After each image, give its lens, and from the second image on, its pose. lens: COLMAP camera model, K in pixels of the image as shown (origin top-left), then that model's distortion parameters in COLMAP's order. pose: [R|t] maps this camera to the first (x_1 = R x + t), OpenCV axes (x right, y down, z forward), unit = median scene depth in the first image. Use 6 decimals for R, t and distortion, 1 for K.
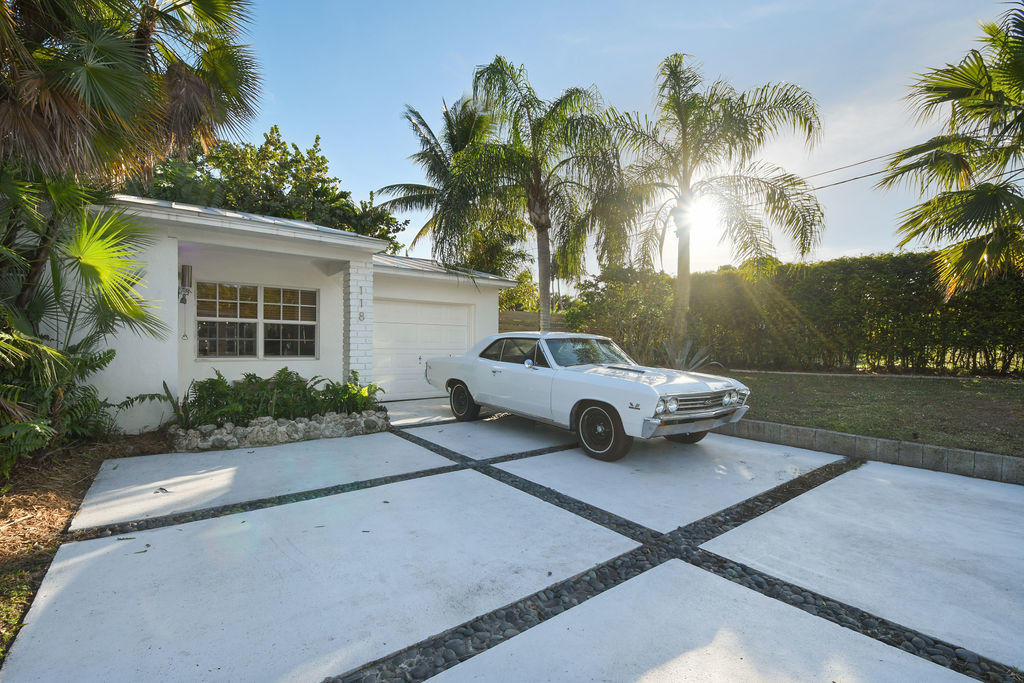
lens RADIAL K [[444.9, 0, 503.7], [0, 444.9, 354.6], [0, 0, 1]] dist [0.012867, -0.023353]
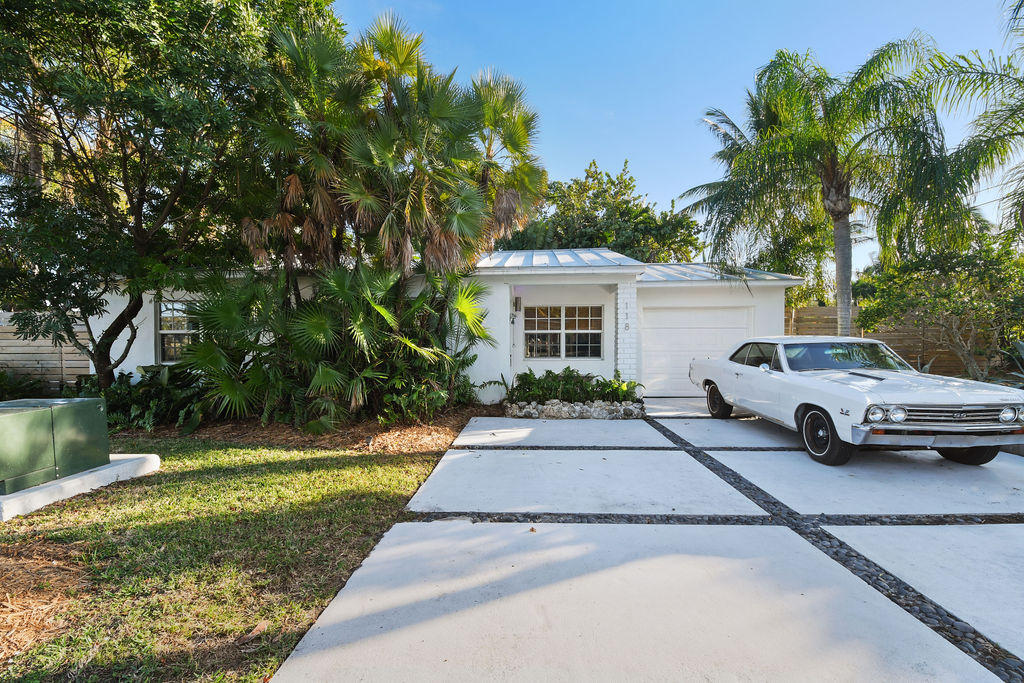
lens RADIAL K [[444.9, 0, 503.7], [0, 444.9, 354.6], [0, 0, 1]] dist [0.012867, -0.023353]
pose [[0.763072, 0.004161, -0.646300, 0.251711], [-0.000710, 0.999984, 0.005600, -0.015223], [0.646313, -0.003814, 0.763063, -0.203643]]
